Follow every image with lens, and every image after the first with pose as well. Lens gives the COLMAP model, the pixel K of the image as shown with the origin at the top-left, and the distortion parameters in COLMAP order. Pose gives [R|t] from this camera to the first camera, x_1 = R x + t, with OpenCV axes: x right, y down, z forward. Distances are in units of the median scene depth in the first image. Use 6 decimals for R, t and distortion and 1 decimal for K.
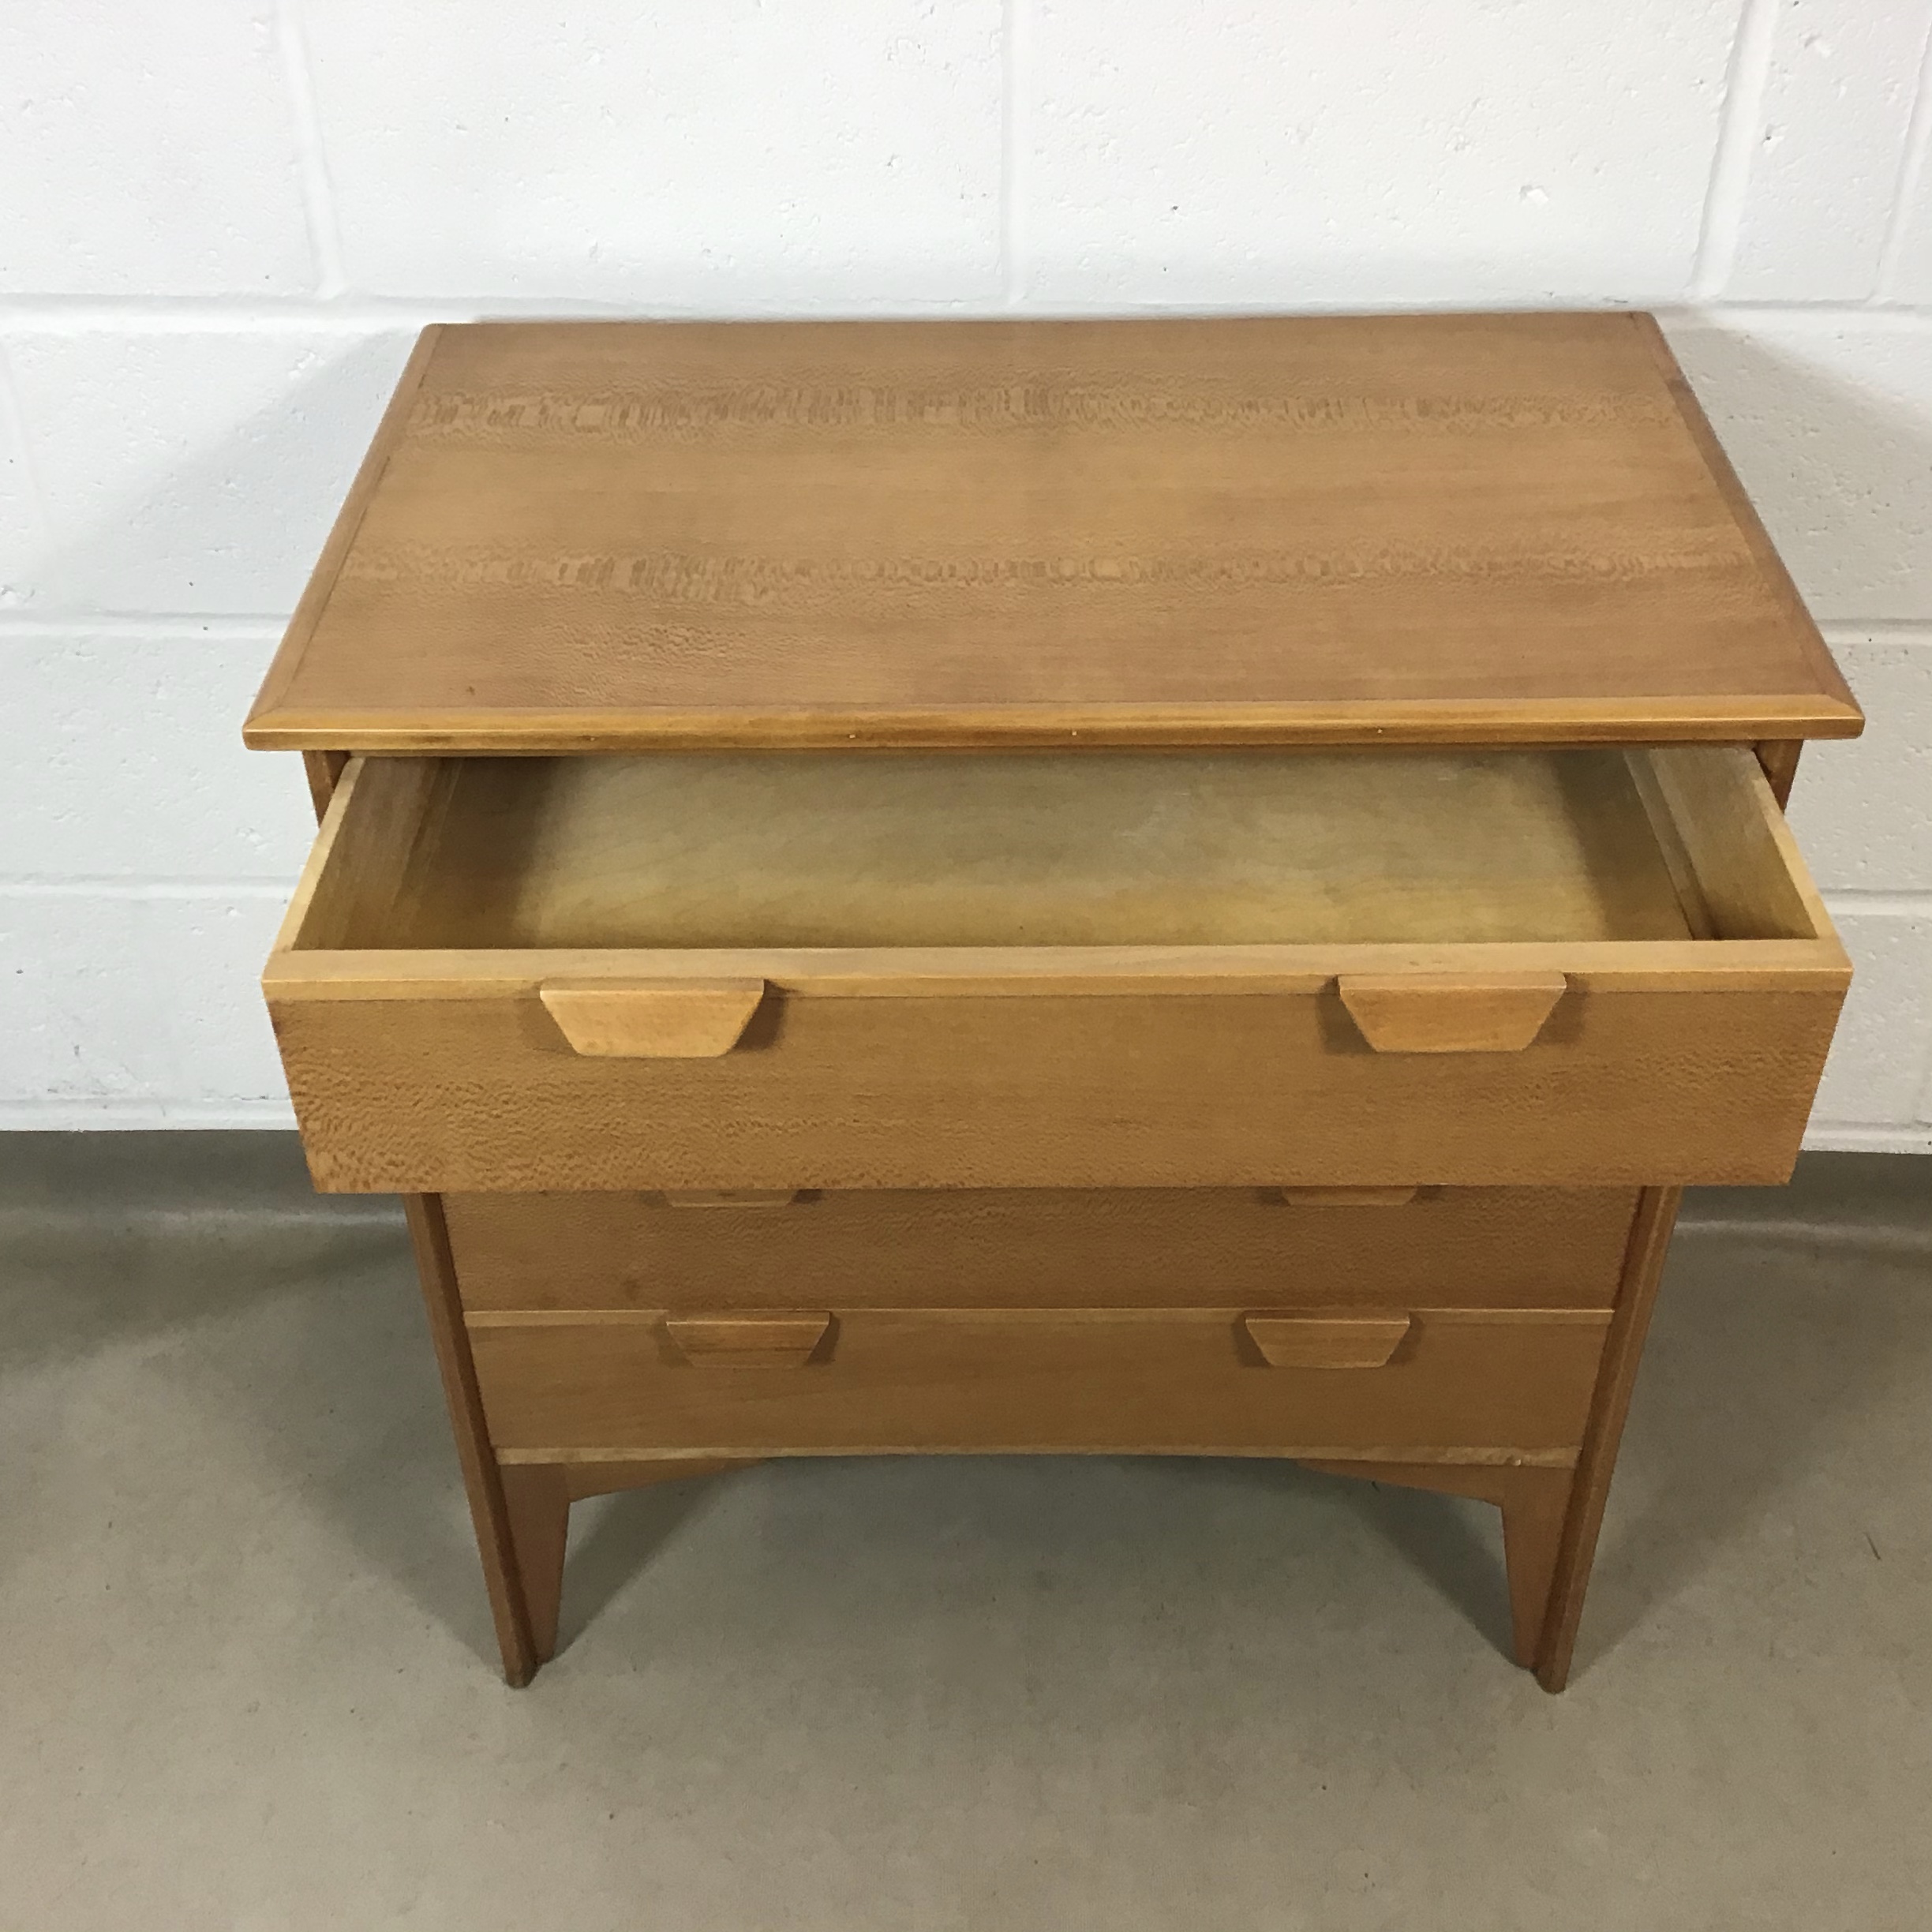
lens RADIAL K [[2351.9, 0, 966.0], [0, 2351.9, 966.0], [0, 0, 1]] dist [0.176300, -0.361825]
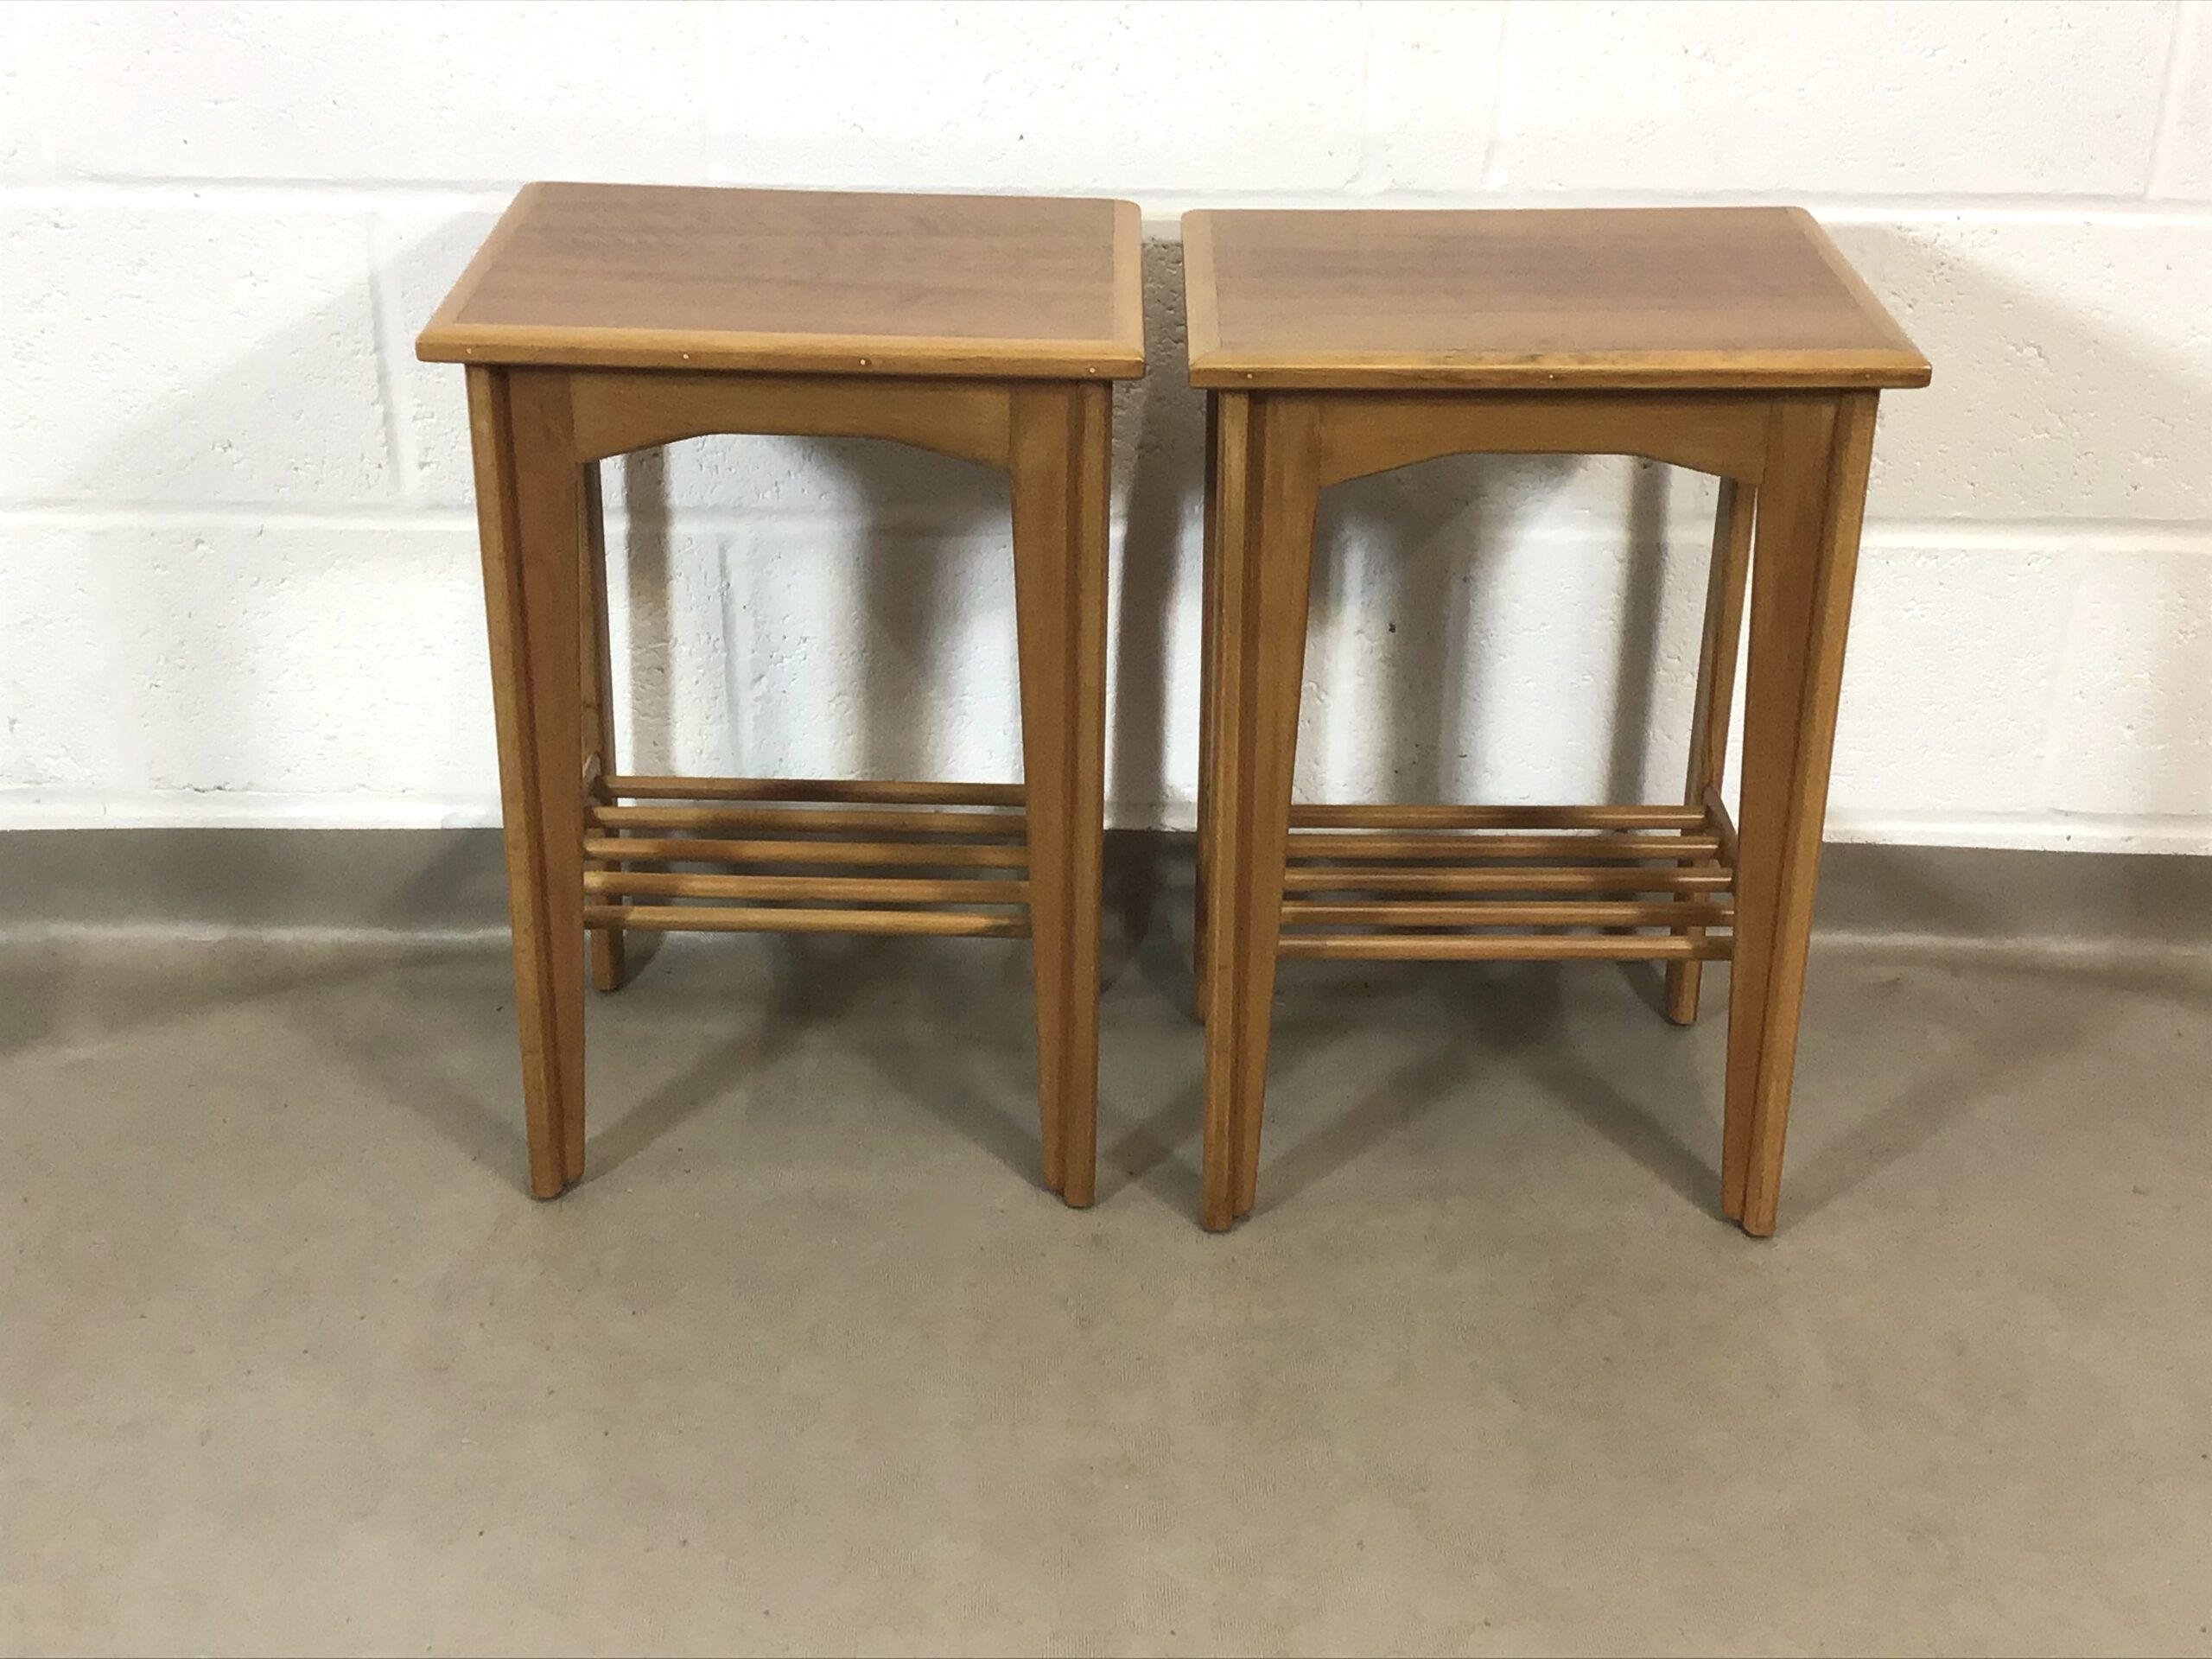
lens RADIAL K [[2847.0, 0, 1106.0], [0, 2847.0, 829.5], [0, 0, 1]] dist [0.153764, -0.257856]
pose [[0.999397, 0.003967, 0.034506, -0.002076], [0.002847, 0.980756, -0.195218, 0.387655], [-0.034616, 0.195198, 0.980153, -0.085501]]
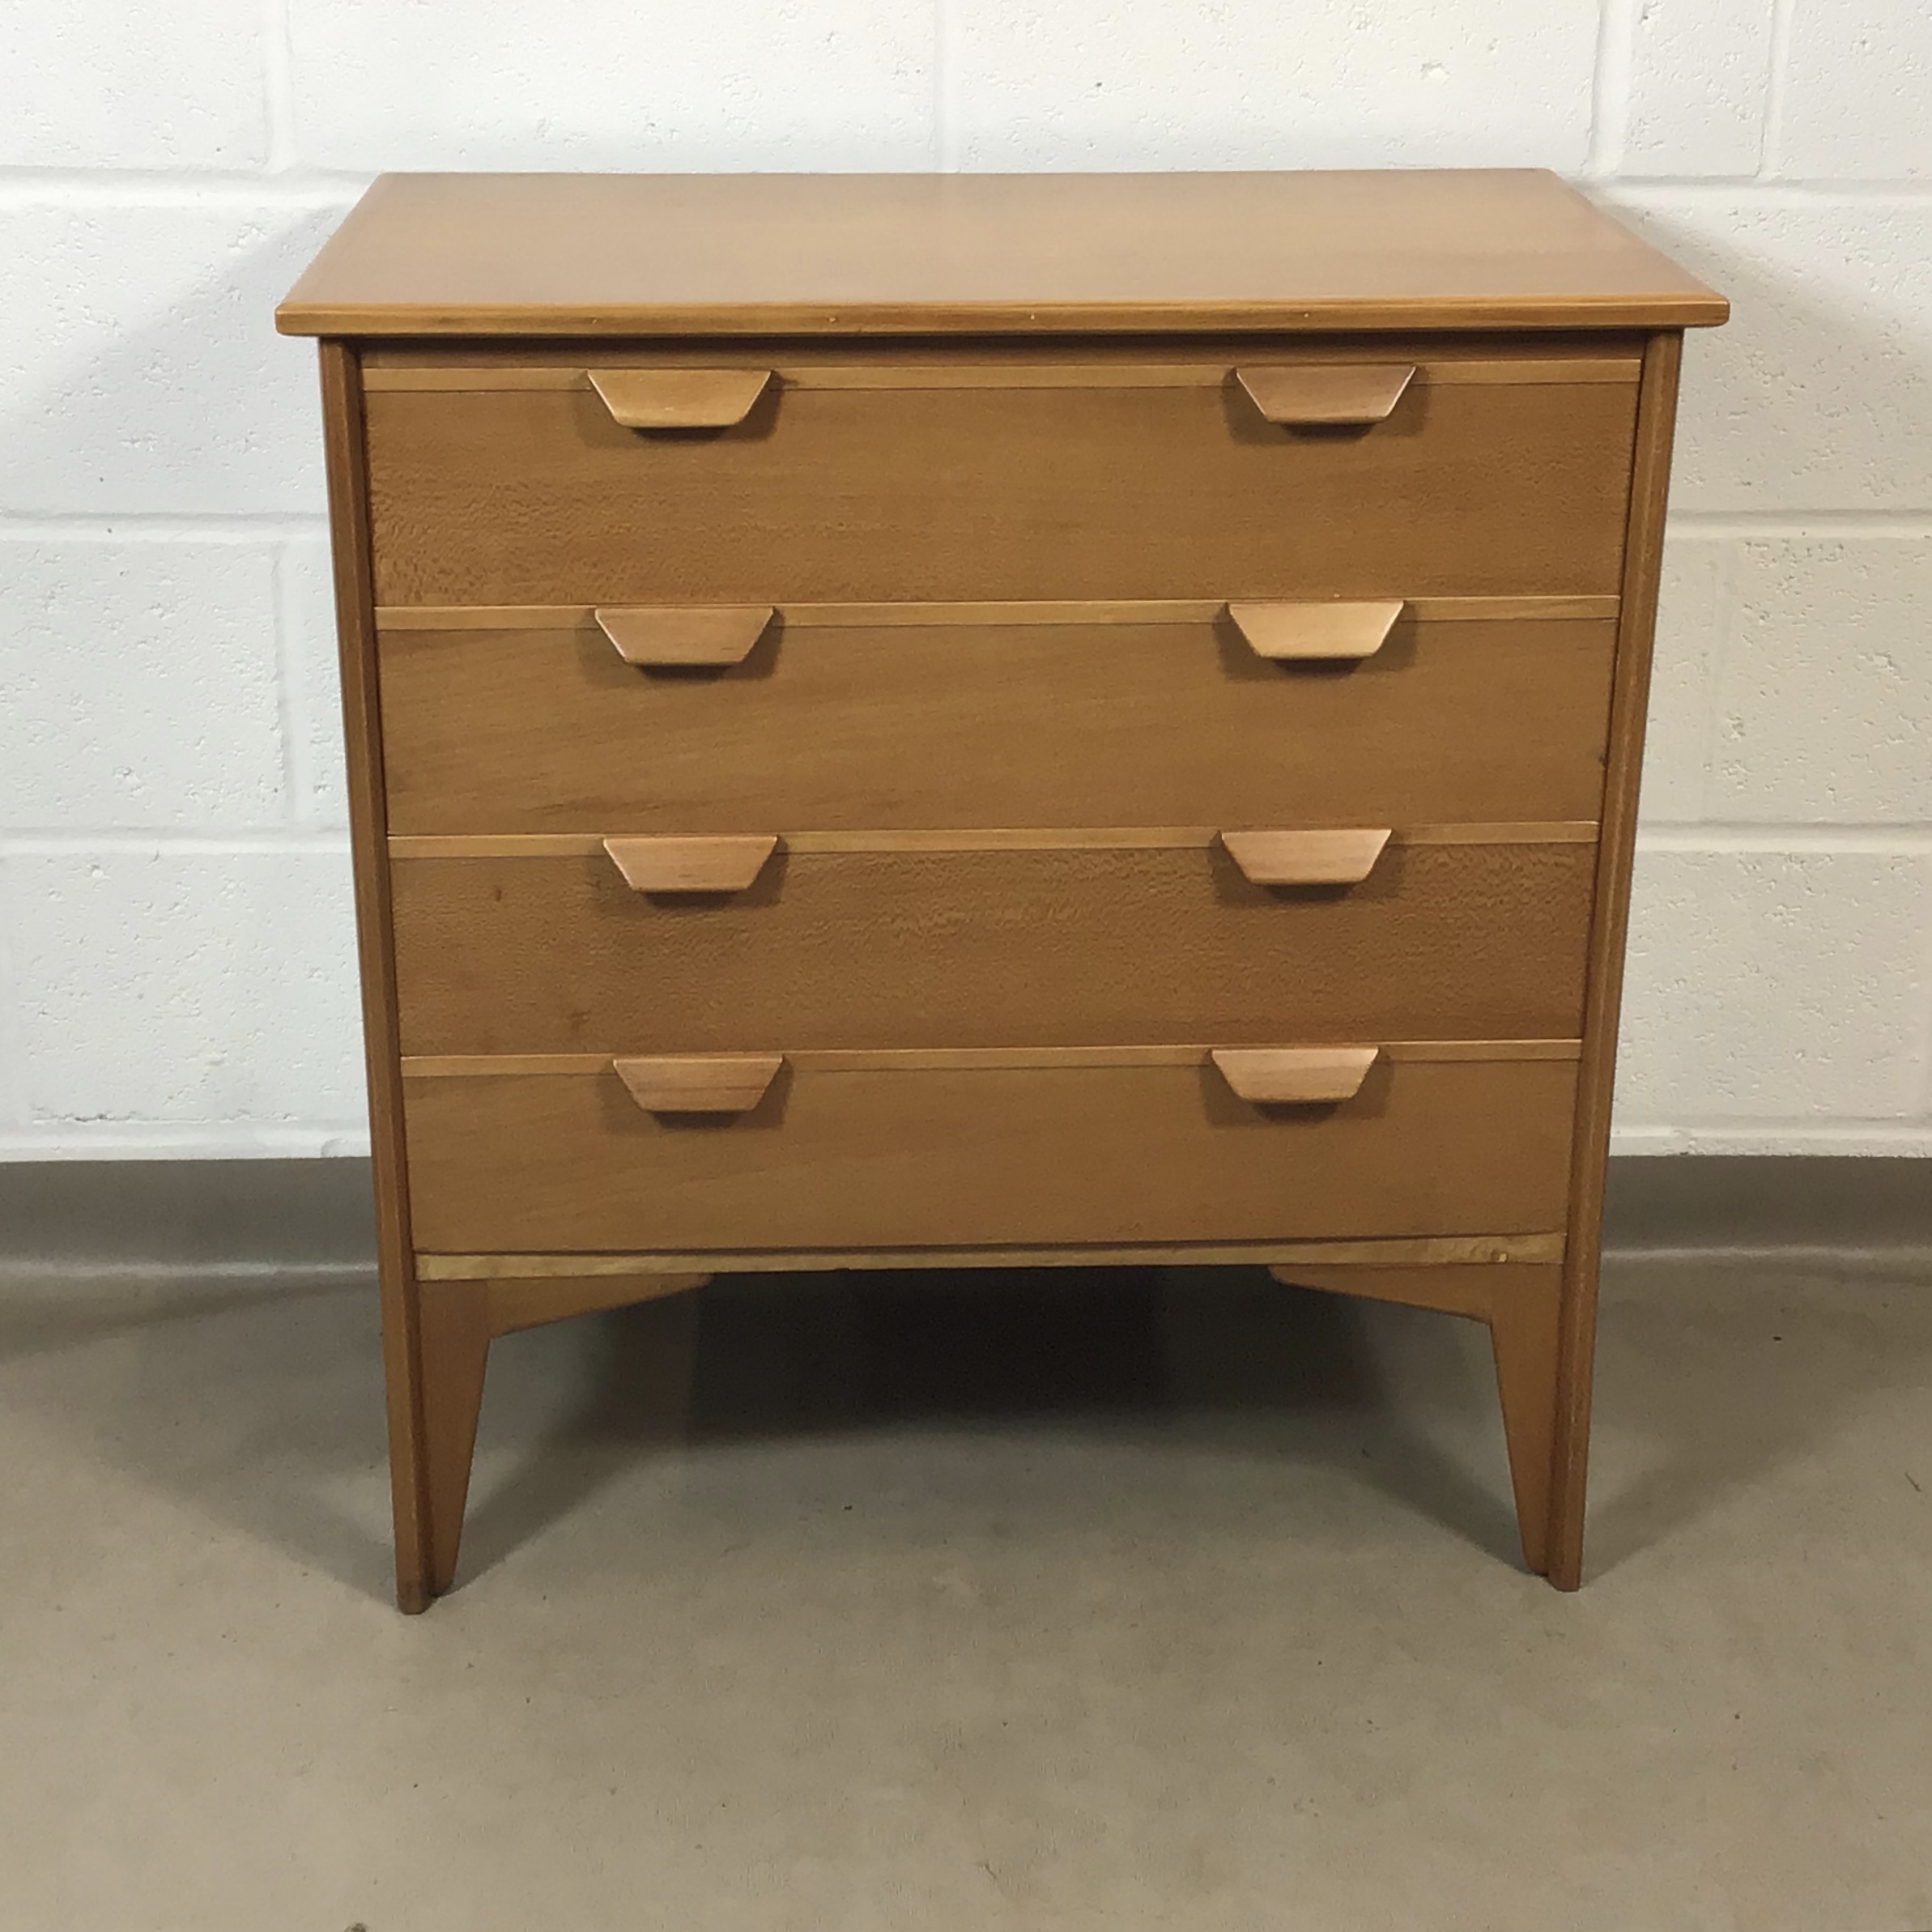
lens RADIAL K [[3460.6, 0, 966.0], [0, 3460.6, 966.0], [0, 0, 1]] dist [0.095131, 0.235714]
pose [[0.998463, -0.005537, 0.055142, -0.062150], [0.022037, 0.952619, -0.303366, 0.554289], [-0.050849, 0.304115, 0.951277, -0.366836]]
